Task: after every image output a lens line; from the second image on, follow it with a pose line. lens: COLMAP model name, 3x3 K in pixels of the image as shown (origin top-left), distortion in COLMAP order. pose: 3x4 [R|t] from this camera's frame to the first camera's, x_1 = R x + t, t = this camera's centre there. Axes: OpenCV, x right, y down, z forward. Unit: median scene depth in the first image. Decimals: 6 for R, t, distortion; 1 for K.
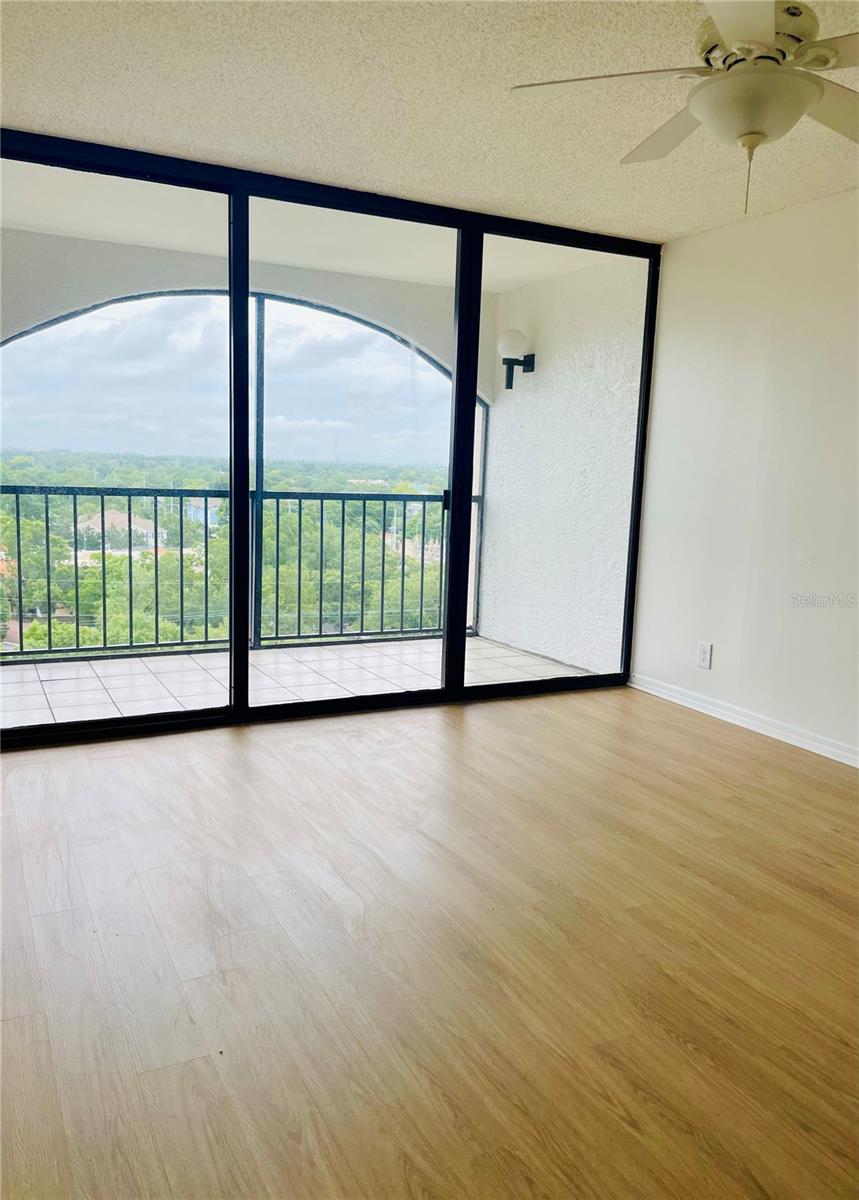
lens RADIAL K [[958.3, 0, 429.5], [0, 958.3, 600.0], [0, 0, 1]] dist [-0.001284, -0.003037]
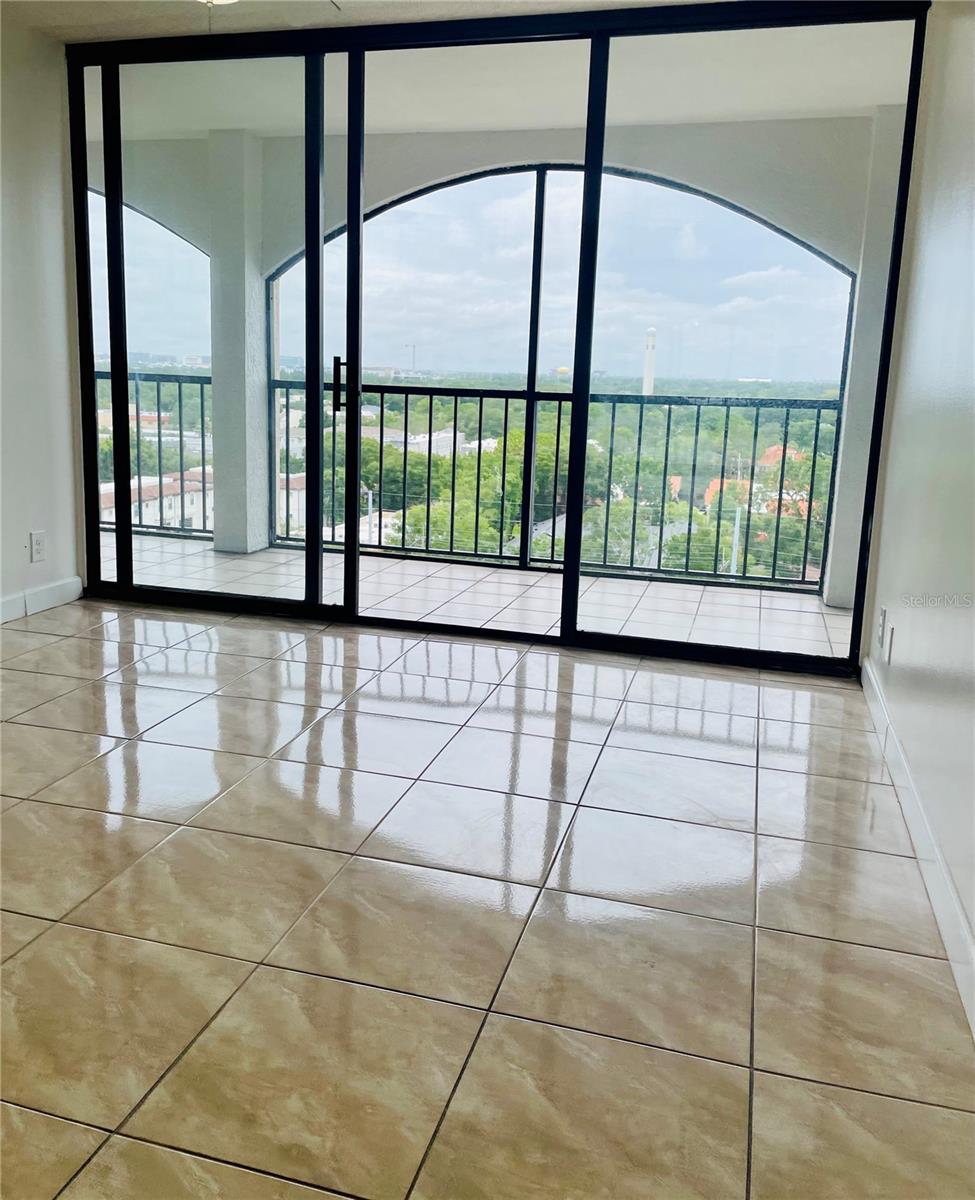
lens RADIAL K [[1049.7, 0, 487.5], [0, 1049.7, 600.0], [0, 0, 1]] dist [-0.032425, 0.001968]
pose [[0.735711, 0.146003, -0.661371, 0.446681], [-0.105023, 0.989270, 0.101561, -0.016722], [0.669103, -0.005260, 0.743151, 0.243412]]
